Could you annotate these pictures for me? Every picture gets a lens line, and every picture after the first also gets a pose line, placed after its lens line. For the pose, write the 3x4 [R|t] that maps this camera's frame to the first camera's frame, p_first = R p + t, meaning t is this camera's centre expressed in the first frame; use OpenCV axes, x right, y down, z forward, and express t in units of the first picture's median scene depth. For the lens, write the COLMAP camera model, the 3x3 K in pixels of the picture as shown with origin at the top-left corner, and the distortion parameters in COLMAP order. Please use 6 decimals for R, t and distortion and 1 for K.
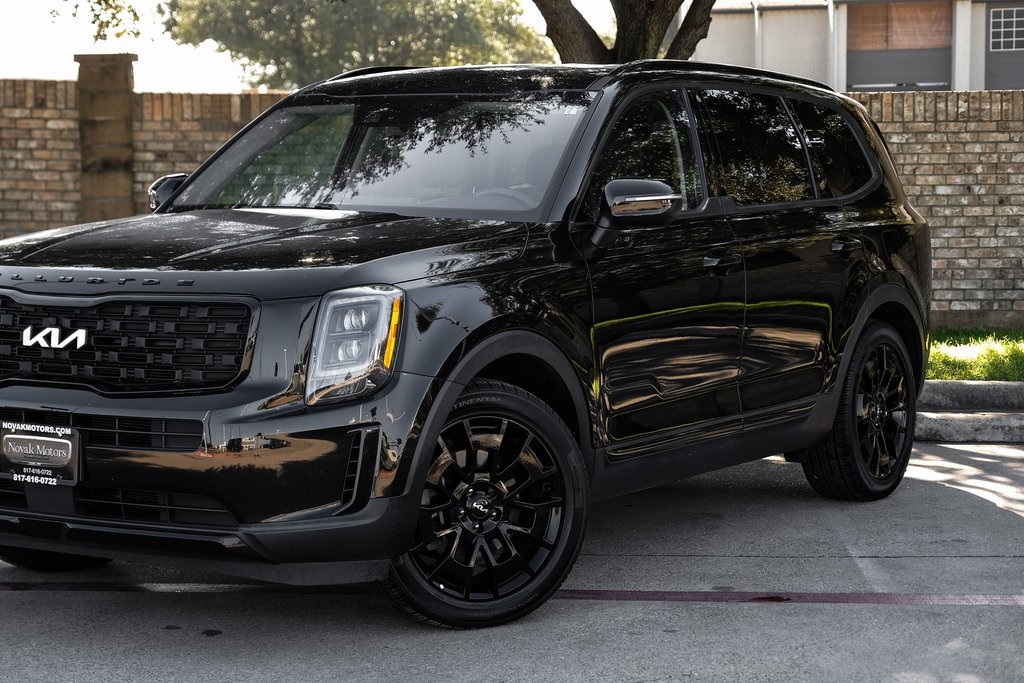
lens RADIAL K [[2124.9, 0, 436.3], [0, 2124.9, 351.7], [0, 0, 1]] dist [0.084390, 0.000000]
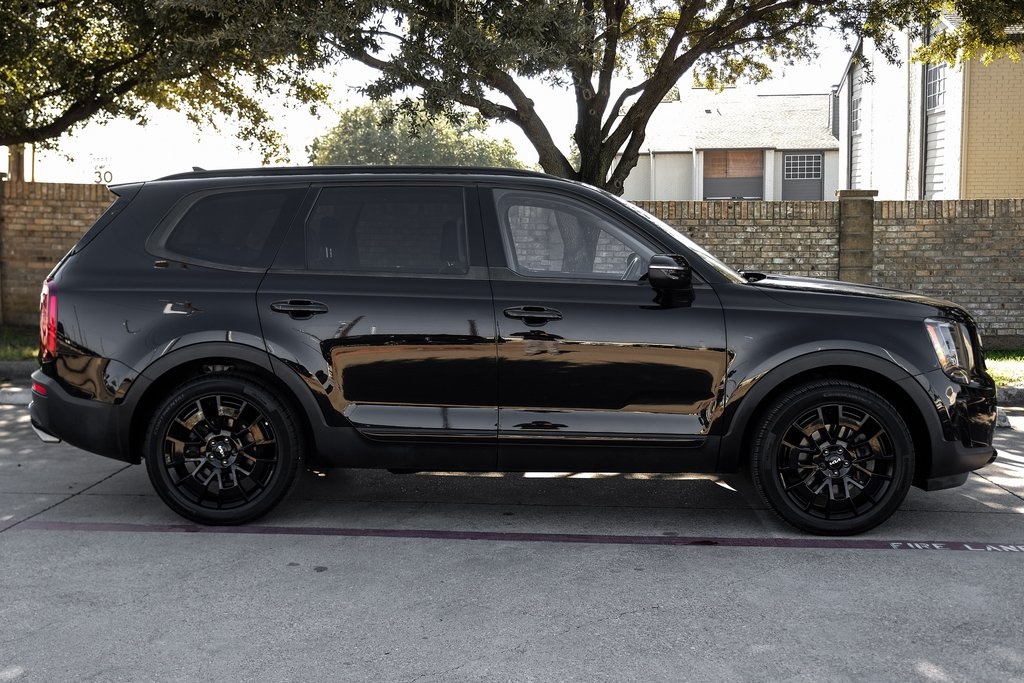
lens RADIAL K [[1186.0, 0, 479.9], [0, 1186.0, 328.7], [0, 0, 1]] dist [0.018731, 0.000000]
pose [[0.999848, 0.009361, 0.014735, -0.005155], [-0.009172, 0.999876, -0.012829, -0.009255], [-0.014853, 0.012692, 0.999809, 0.087131]]
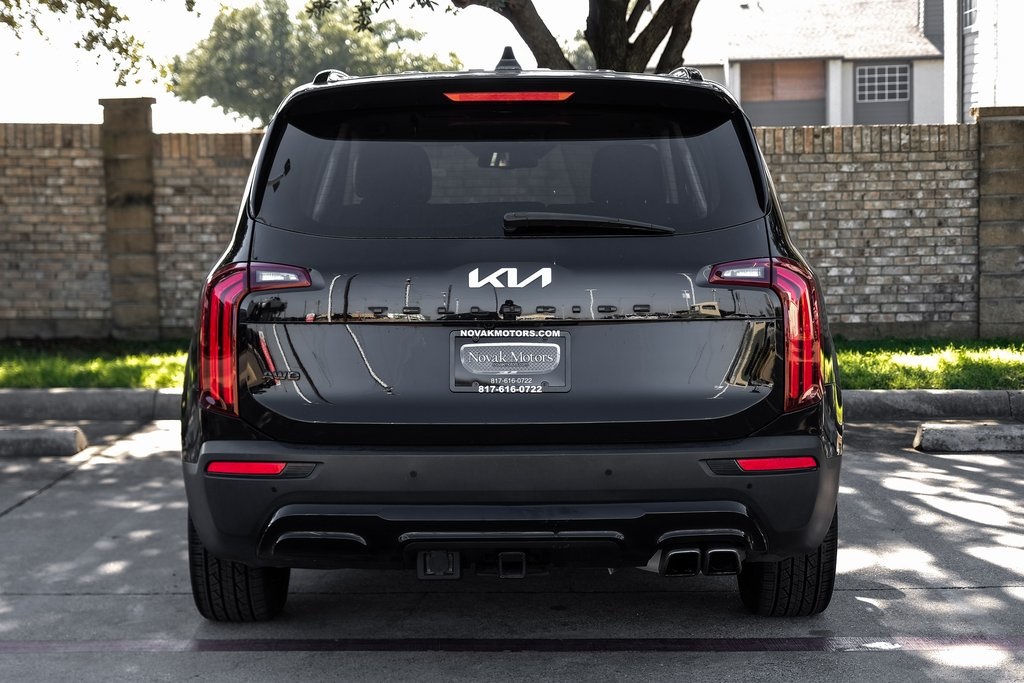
lens RADIAL K [[1687.3, 0, 450.8], [0, 1687.3, 358.1], [0, 0, 1]] dist [0.011926, 0.000000]
pose [[0.998987, -0.015063, 0.042401, -0.028157], [0.014899, 0.999880, 0.004168, -0.007470], [-0.042458, -0.003532, 0.999092, 0.128754]]
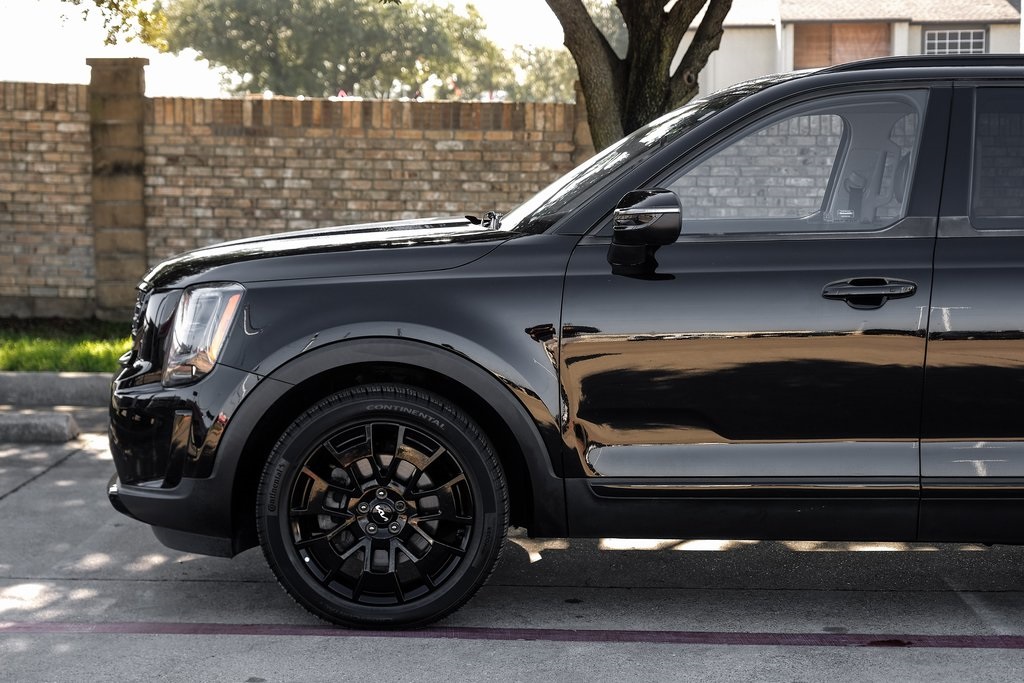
lens RADIAL K [[1956.3, 0, 477.5], [0, 1956.3, 339.7], [0, 0, 1]] dist [0.046174, 0.000000]
pose [[0.998629, 0.006311, 0.051970, -0.033165], [-0.006253, 0.999980, -0.001285, -0.006989], [-0.051977, 0.000958, 0.998648, 0.071145]]
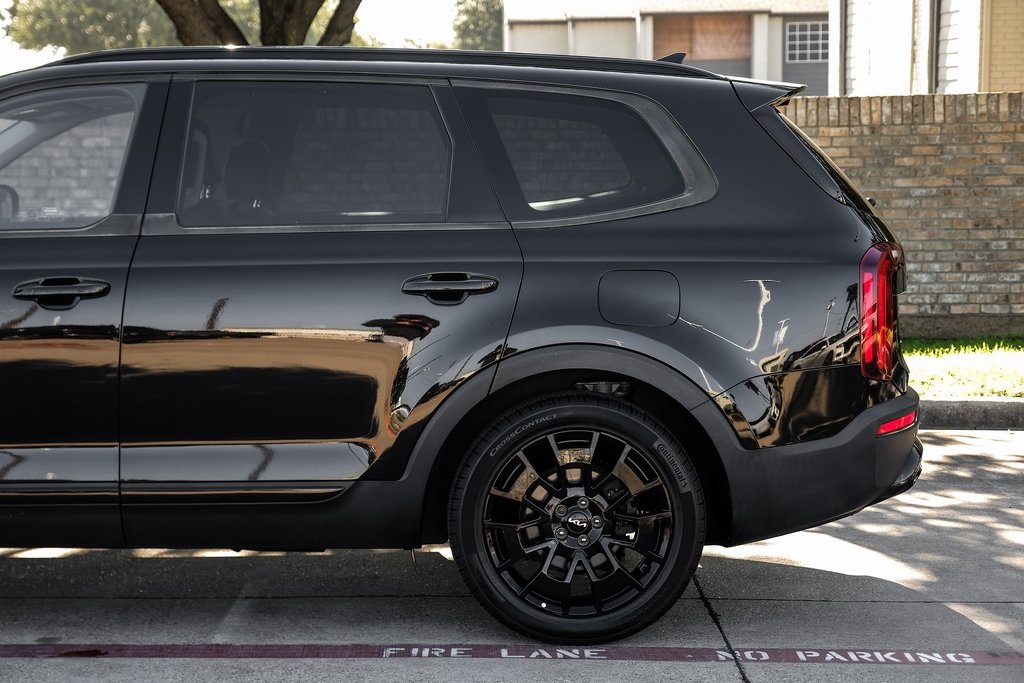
lens RADIAL K [[1956.3, 0, 479.0], [0, 1956.3, 349.9], [0, 0, 1]] dist [0.046174, 0.000000]
pose [[0.998909, -0.000189, 0.046705, 0.135676], [-0.000118, 0.999978, 0.006586, -0.008956], [-0.046705, -0.006585, 0.998887, 0.074992]]
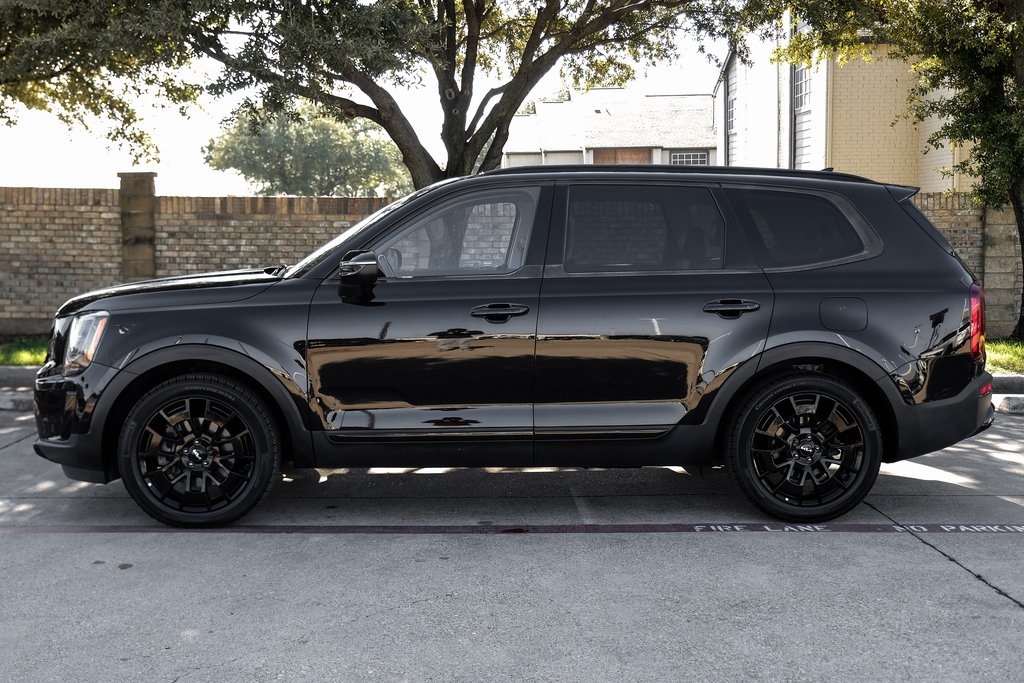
lens RADIAL K [[1166.4, 0, 466.0], [0, 1166.4, 332.5], [0, 0, 1]] dist [0.009932, 0.000000]
pose [[0.997197, -0.005060, 0.074654, 0.029267], [0.005651, 0.999954, -0.007705, -0.008279], [-0.074611, 0.008105, 0.997180, 0.086665]]
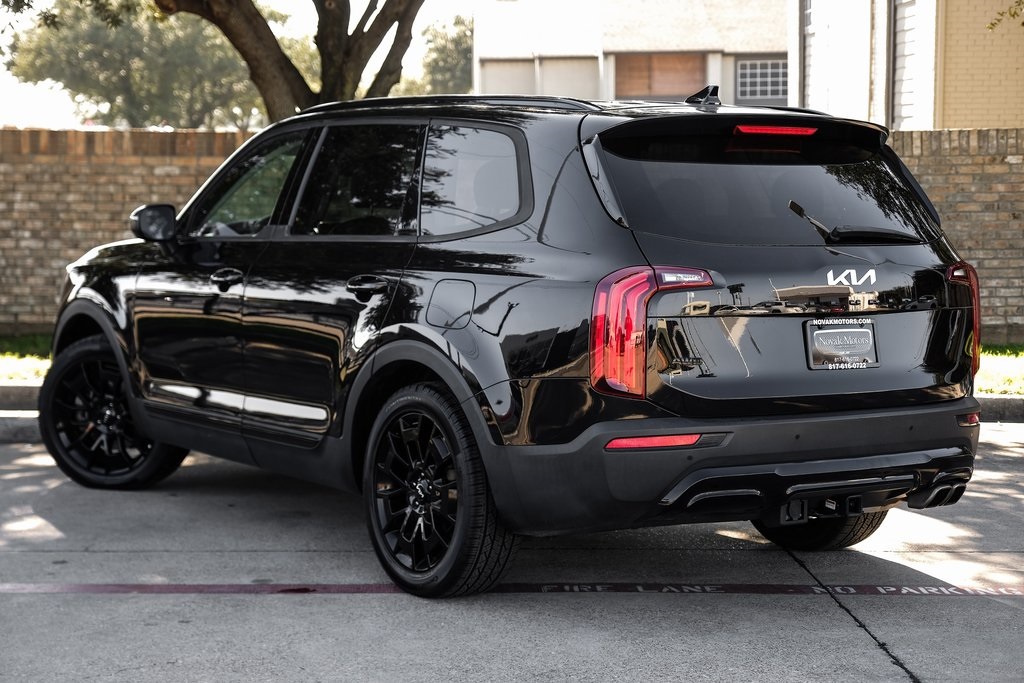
lens RADIAL K [[1891.9, 0, 471.1], [0, 1891.9, 340.8], [0, 0, 1]] dist [0.047192, 0.000000]
pose [[0.996838, 0.000048, 0.079465, 0.080048], [0.000734, 0.999952, -0.009806, -0.001912], [-0.079461, 0.009833, 0.996789, 0.004782]]
